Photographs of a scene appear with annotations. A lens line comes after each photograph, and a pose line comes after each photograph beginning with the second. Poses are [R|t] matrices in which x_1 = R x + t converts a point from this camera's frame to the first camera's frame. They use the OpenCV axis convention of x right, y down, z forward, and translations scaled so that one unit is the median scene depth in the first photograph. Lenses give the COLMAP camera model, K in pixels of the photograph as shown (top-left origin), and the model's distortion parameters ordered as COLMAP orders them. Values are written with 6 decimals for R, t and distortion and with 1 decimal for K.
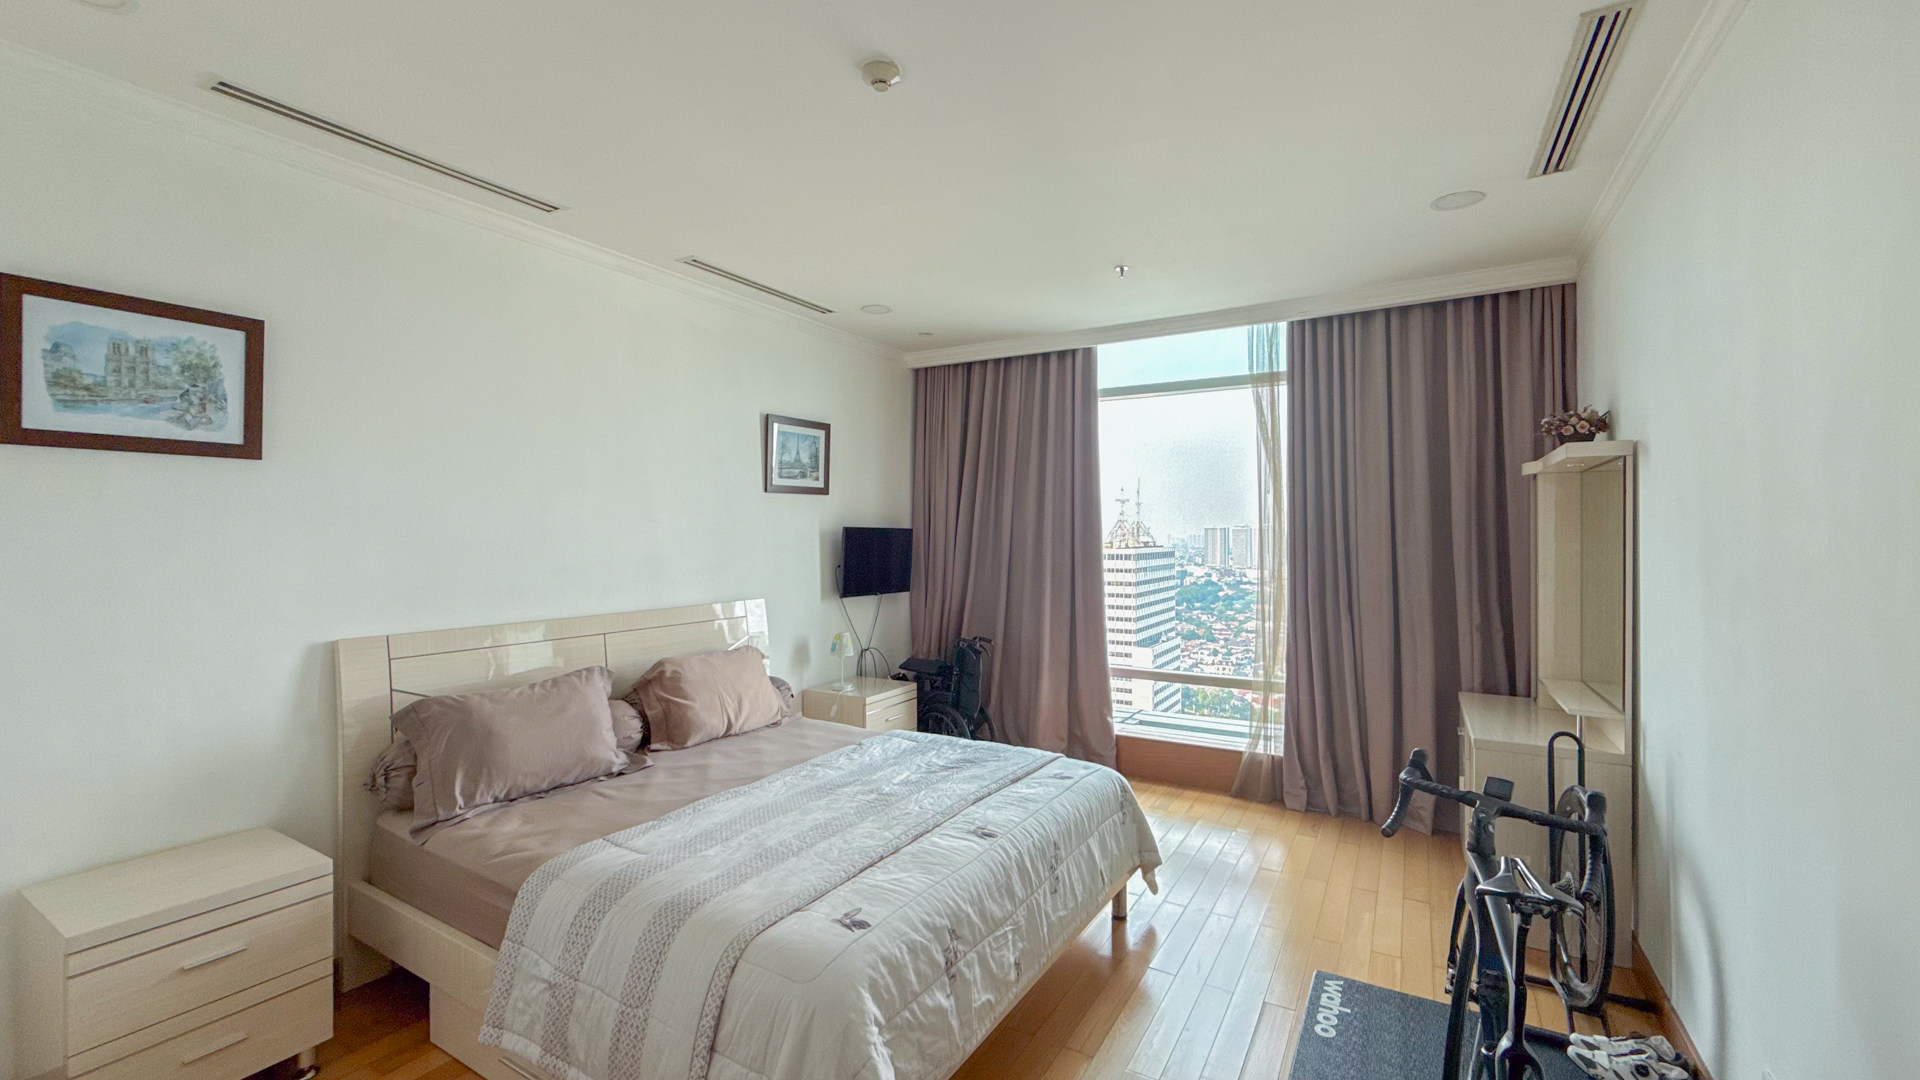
lens RADIAL K [[762.8, 0, 956.3], [0, 762.8, 526.0], [0, 0, 1]] dist [-0.007905, 0.000760]
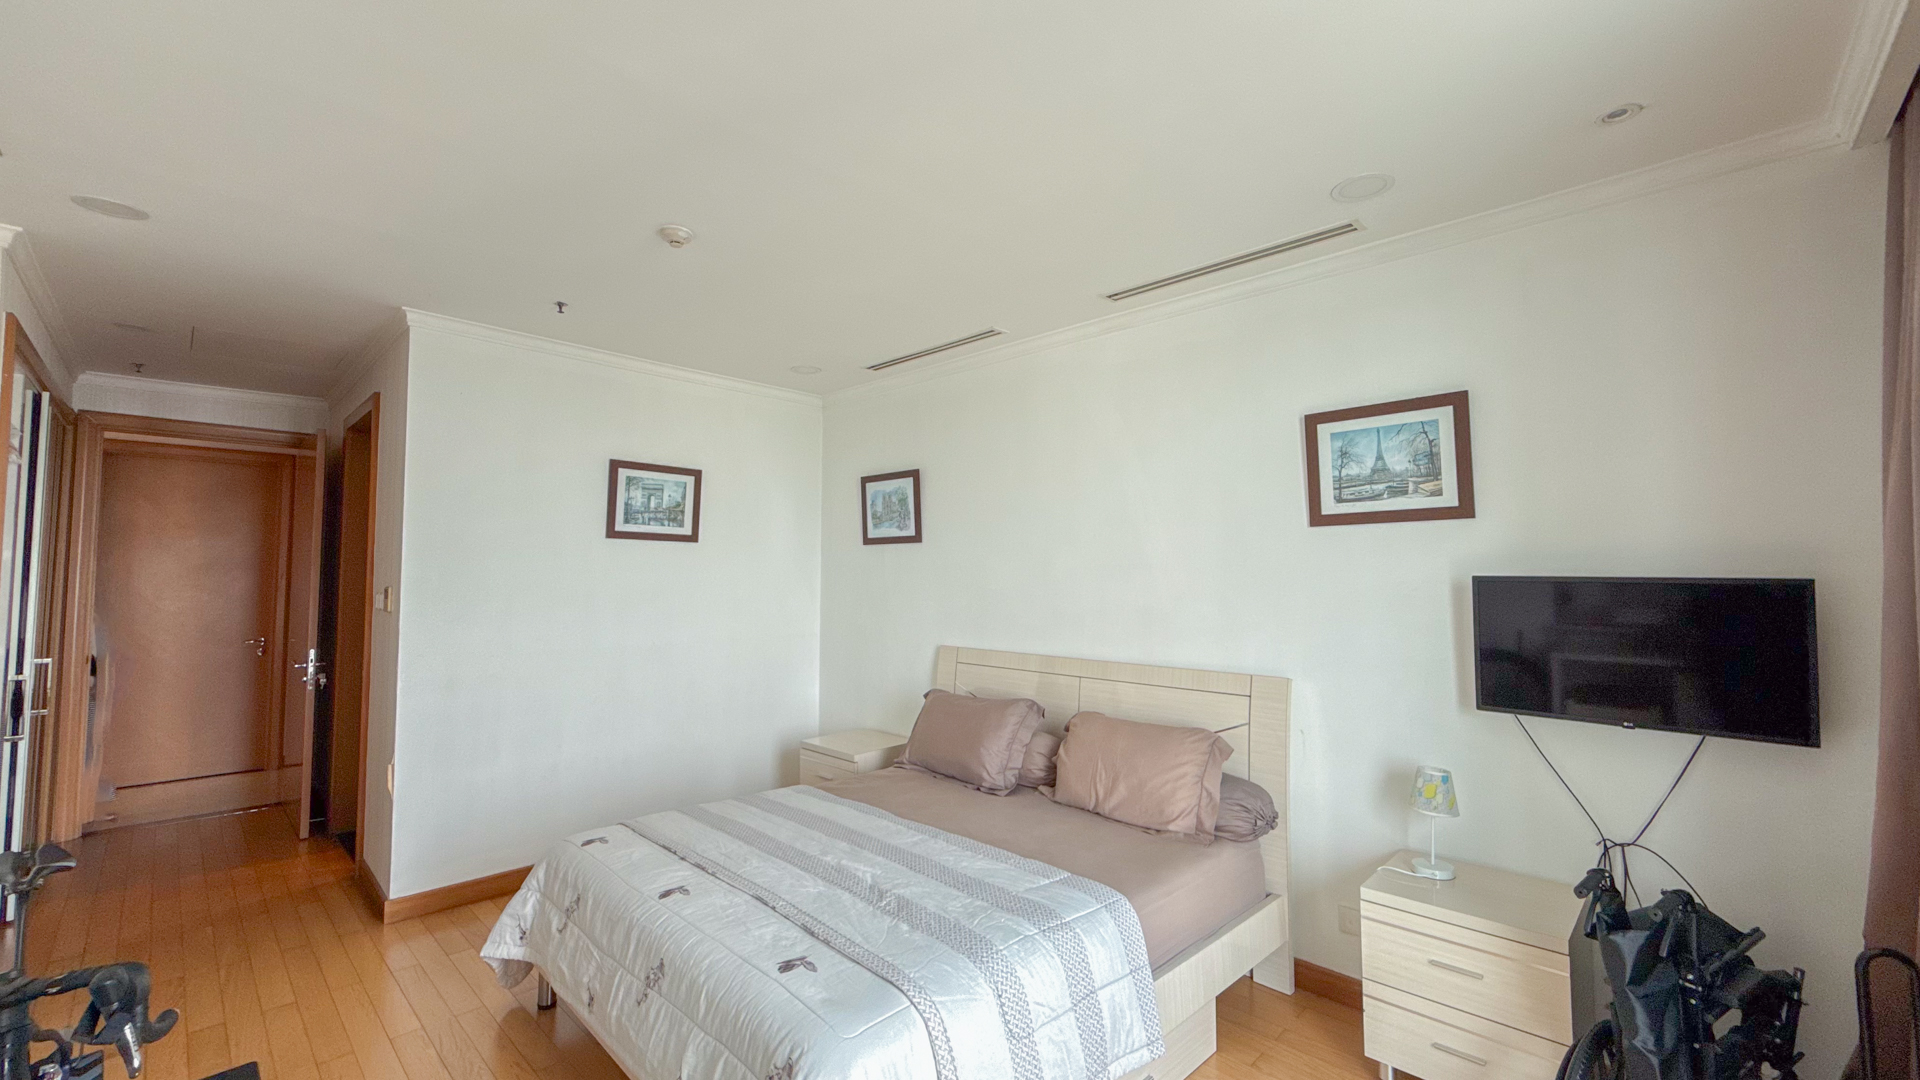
lens RADIAL K [[762.8, 0, 965.6], [0, 762.8, 526.7], [0, 0, 1]] dist [-0.007905, 0.000760]
pose [[-0.216652, -0.068790, -0.973822, 0.699189], [0.003607, 0.997451, -0.071261, 0.006078], [0.976242, -0.018952, -0.215852, 1.187760]]
